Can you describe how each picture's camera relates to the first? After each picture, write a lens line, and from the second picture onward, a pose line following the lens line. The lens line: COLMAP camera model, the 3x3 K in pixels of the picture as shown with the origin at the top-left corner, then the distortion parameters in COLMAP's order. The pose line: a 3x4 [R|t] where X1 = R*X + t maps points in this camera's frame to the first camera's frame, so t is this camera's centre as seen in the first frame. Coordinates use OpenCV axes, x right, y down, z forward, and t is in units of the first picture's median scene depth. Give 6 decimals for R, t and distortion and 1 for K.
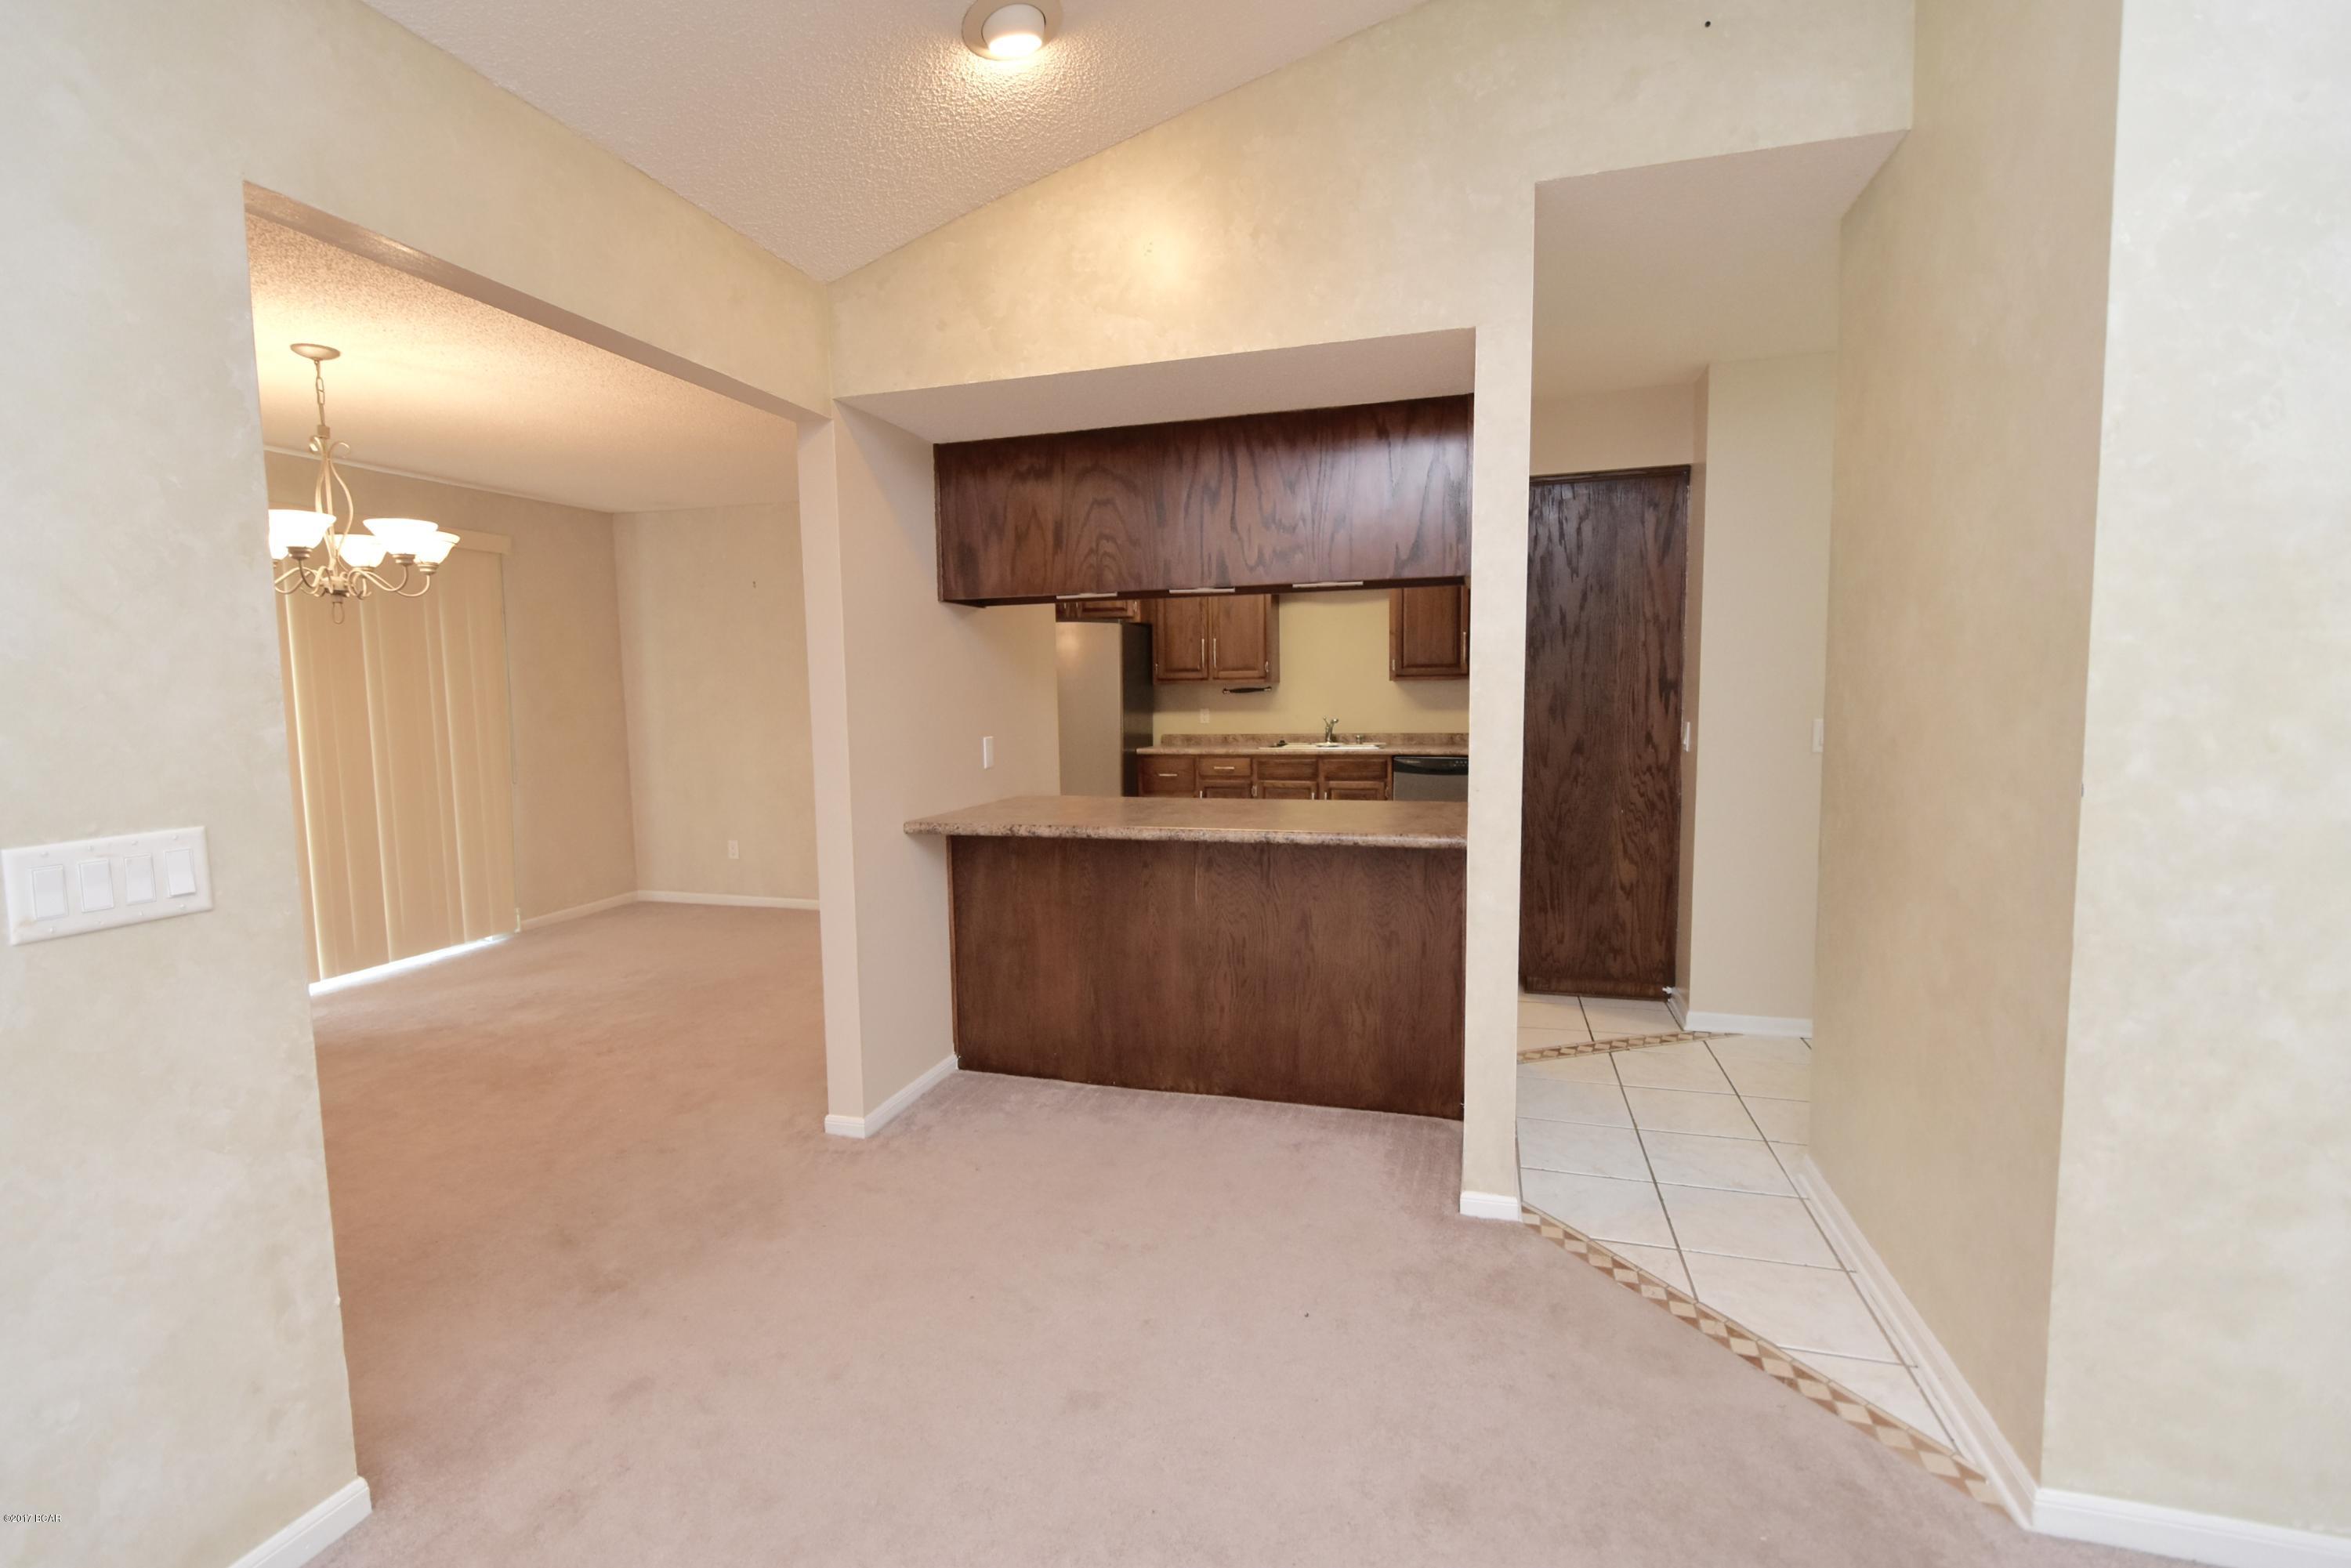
lens RADIAL K [[1030.1, 0, 1182.2], [0, 1030.1, 778.5], [0, 0, 1]] dist [-0.008268, 0.000131]
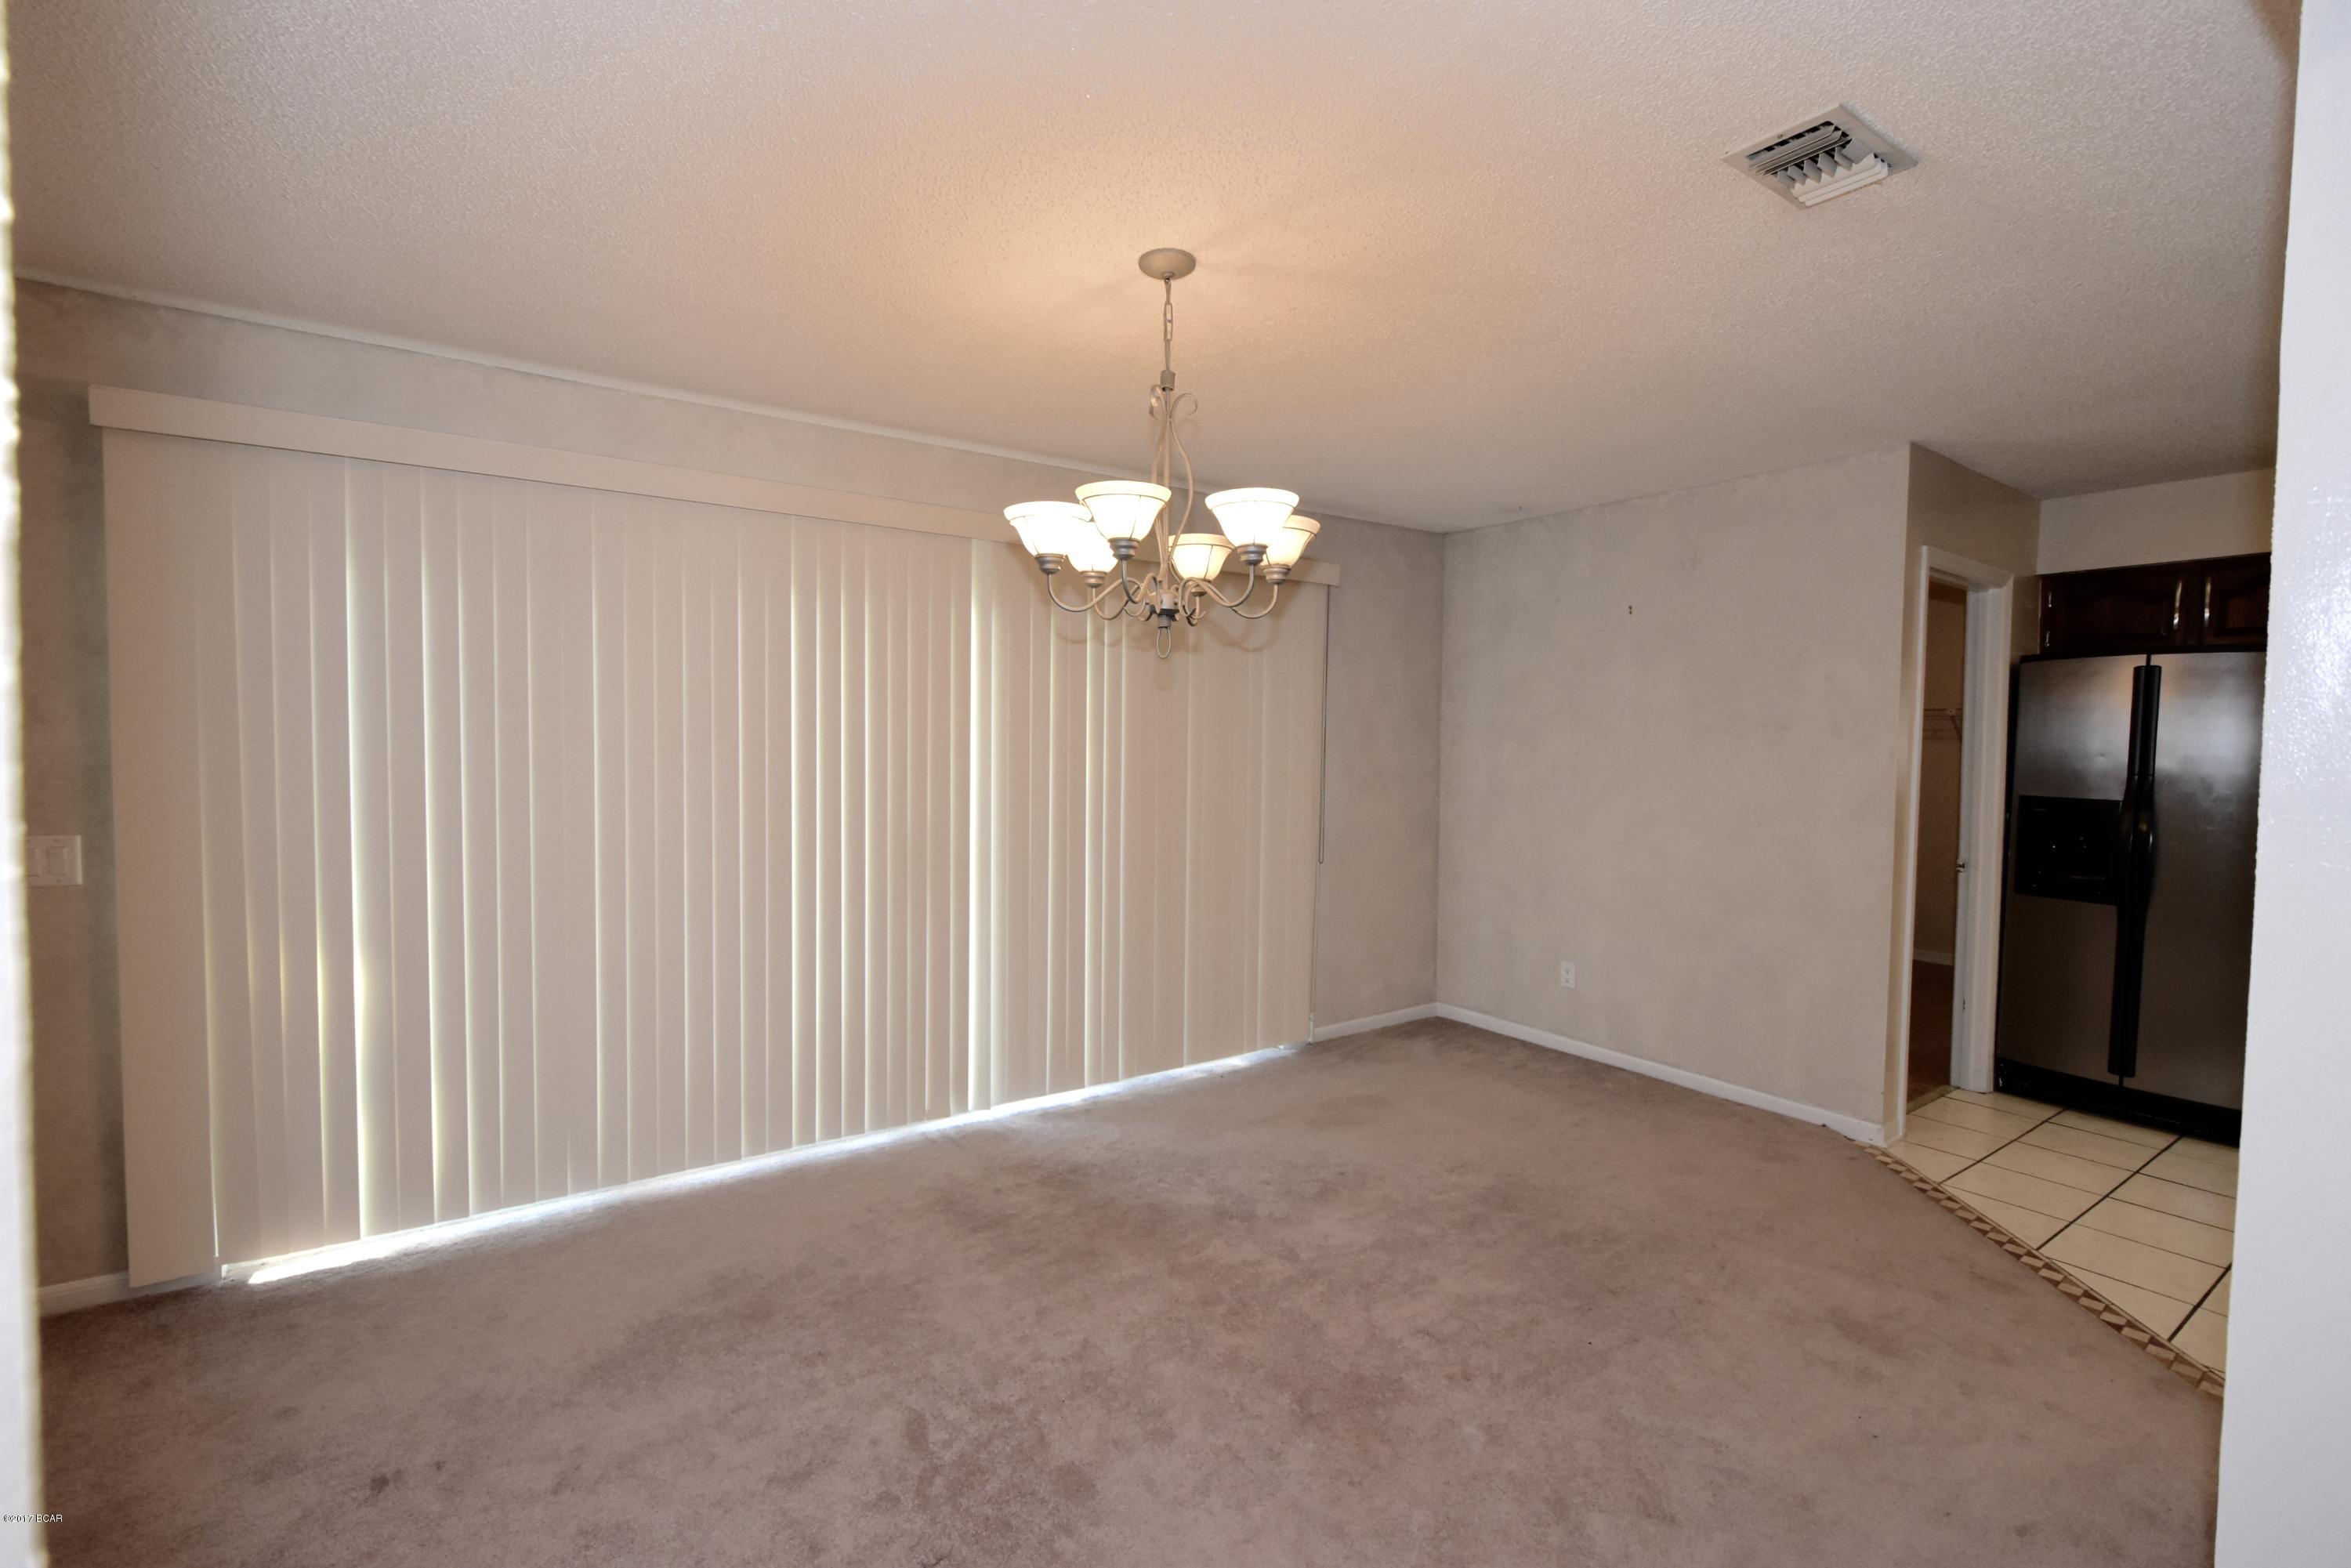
lens RADIAL K [[1030.1, 0, 1182.2], [0, 1030.1, 778.5], [0, 0, 1]] dist [-0.008268, 0.000131]
pose [[0.780573, 0.044739, -0.623461, -0.366146], [-0.077930, 0.996618, -0.026052, -0.053416], [0.620188, 0.068922, 0.781420, 0.456427]]
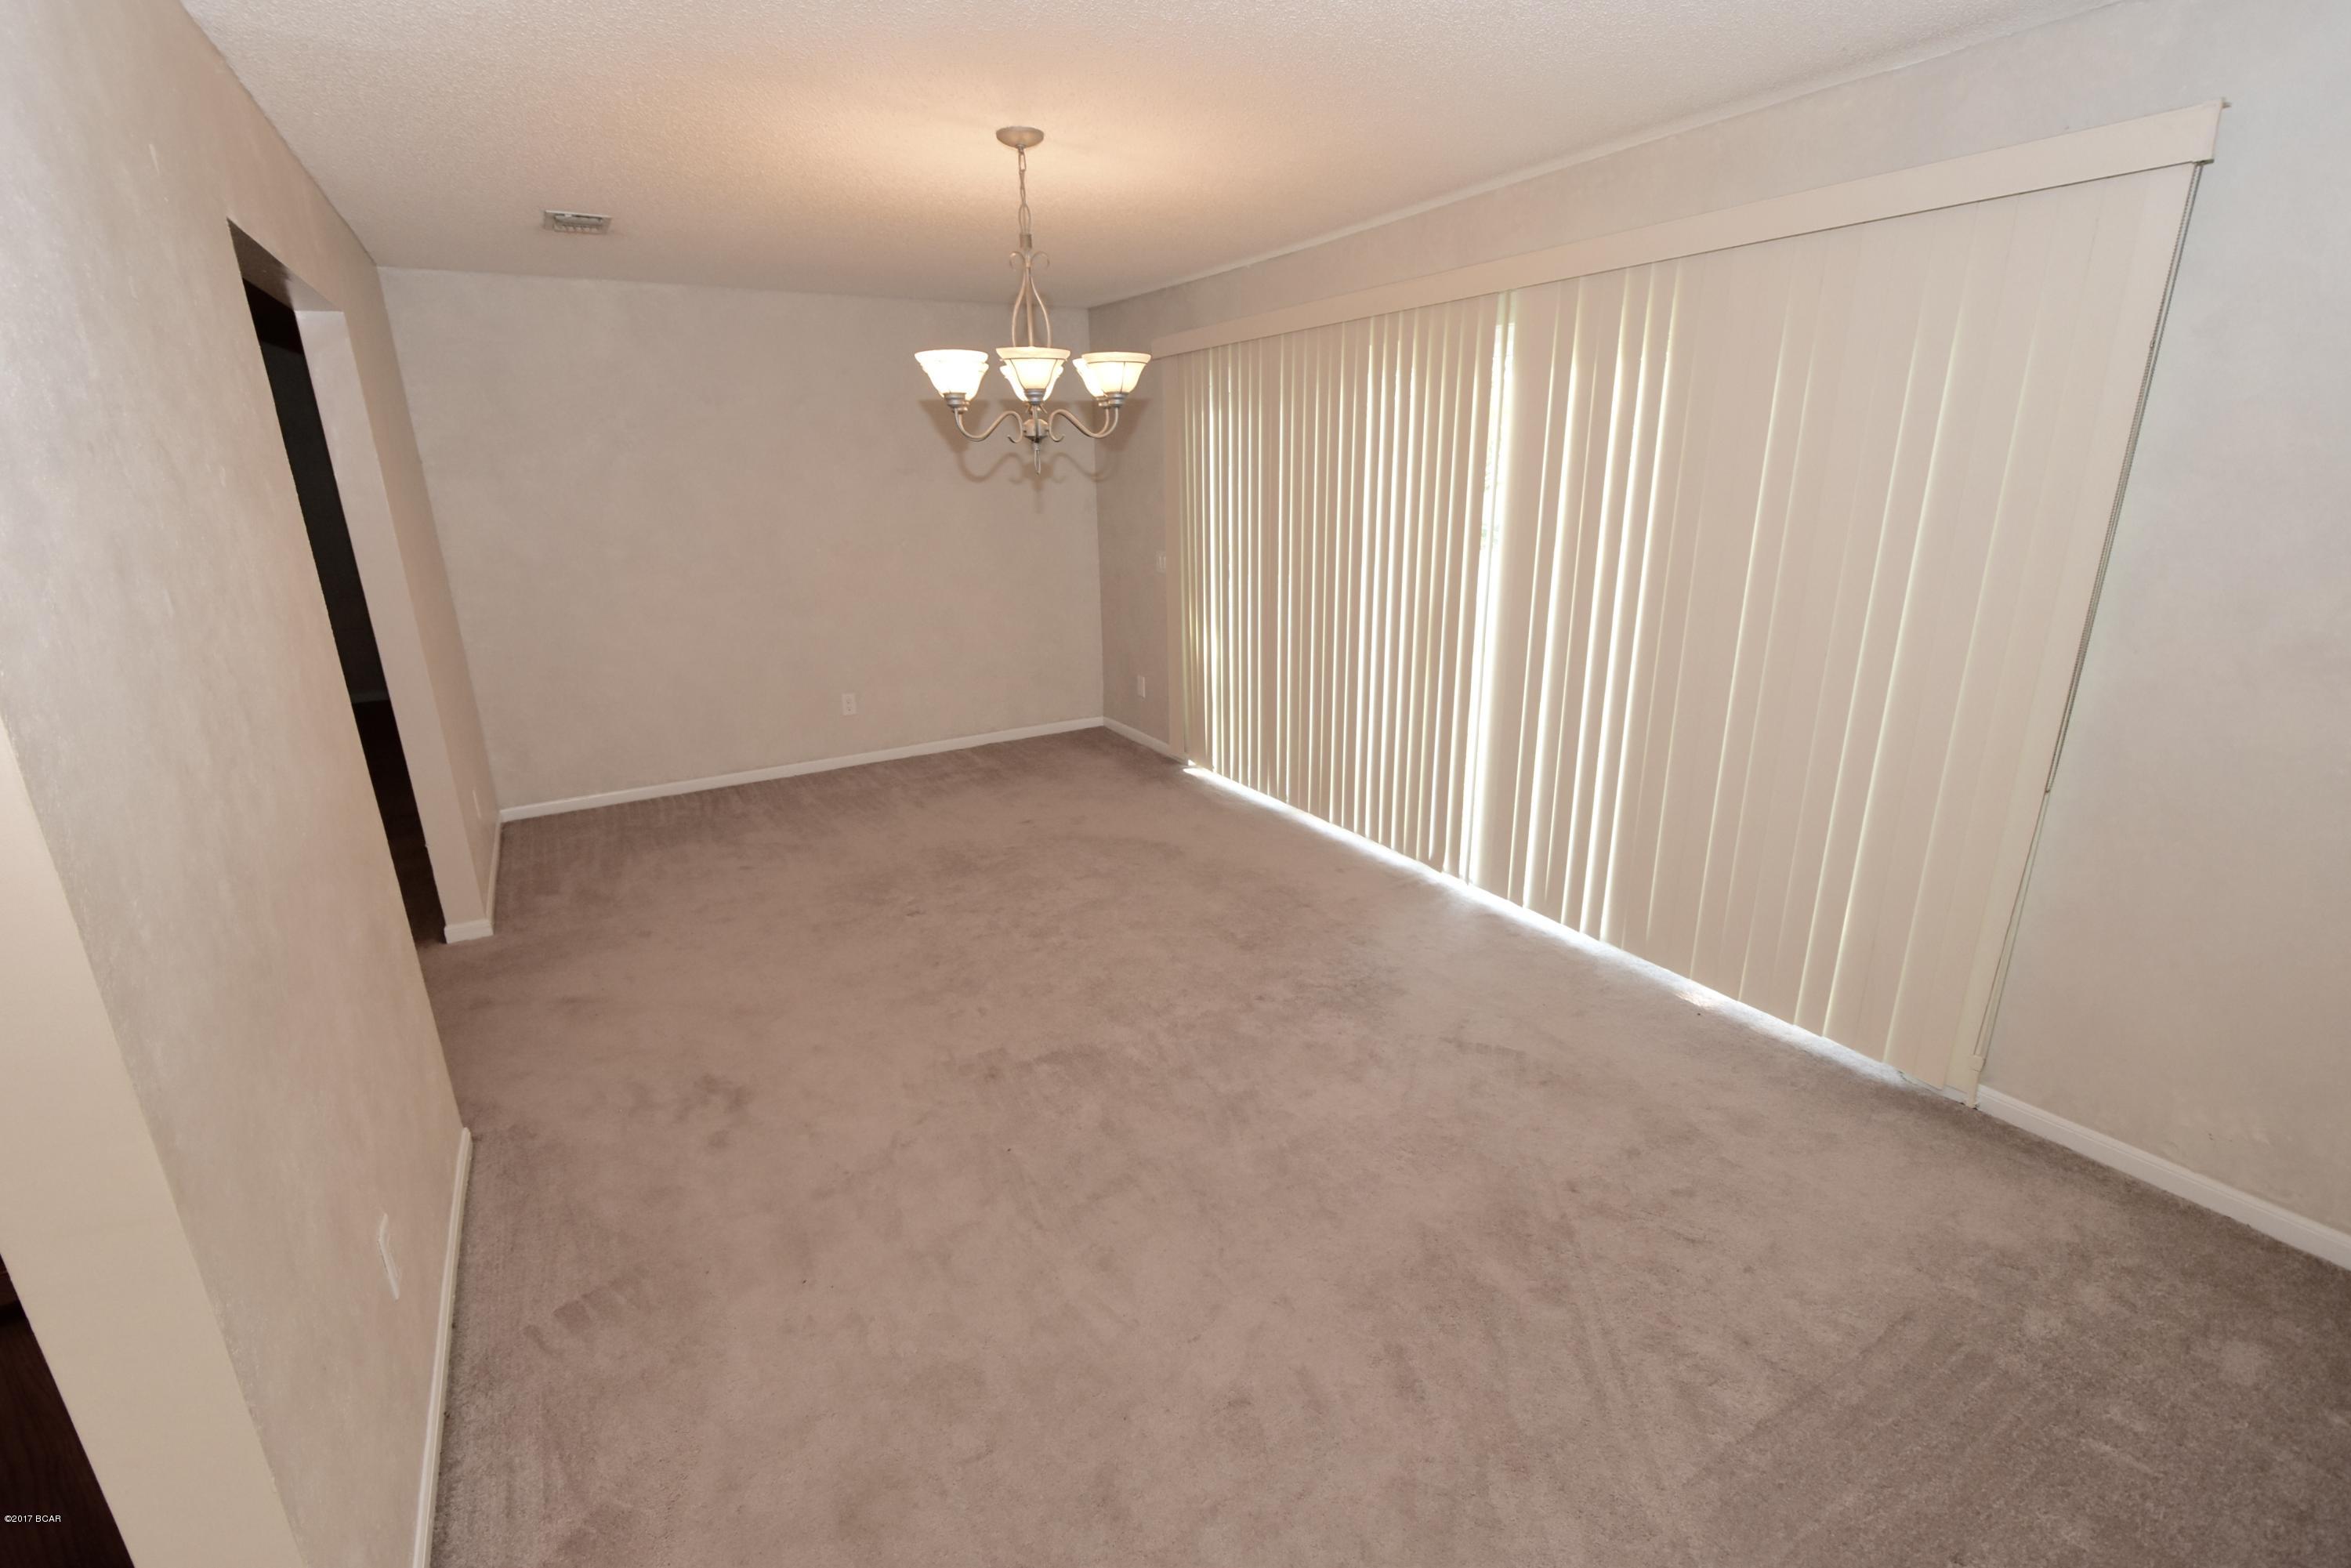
lens RADIAL K [[1055.4, 0, 1175.5], [0, 1055.4, 784.0], [0, 0, 1]] dist [0.000016, 0.000076]
pose [[-0.675201, 0.247894, -0.694731, -0.199483], [-0.037165, 0.929209, 0.367681, -0.231741], [0.736697, 0.274078, -0.618190, 1.632996]]
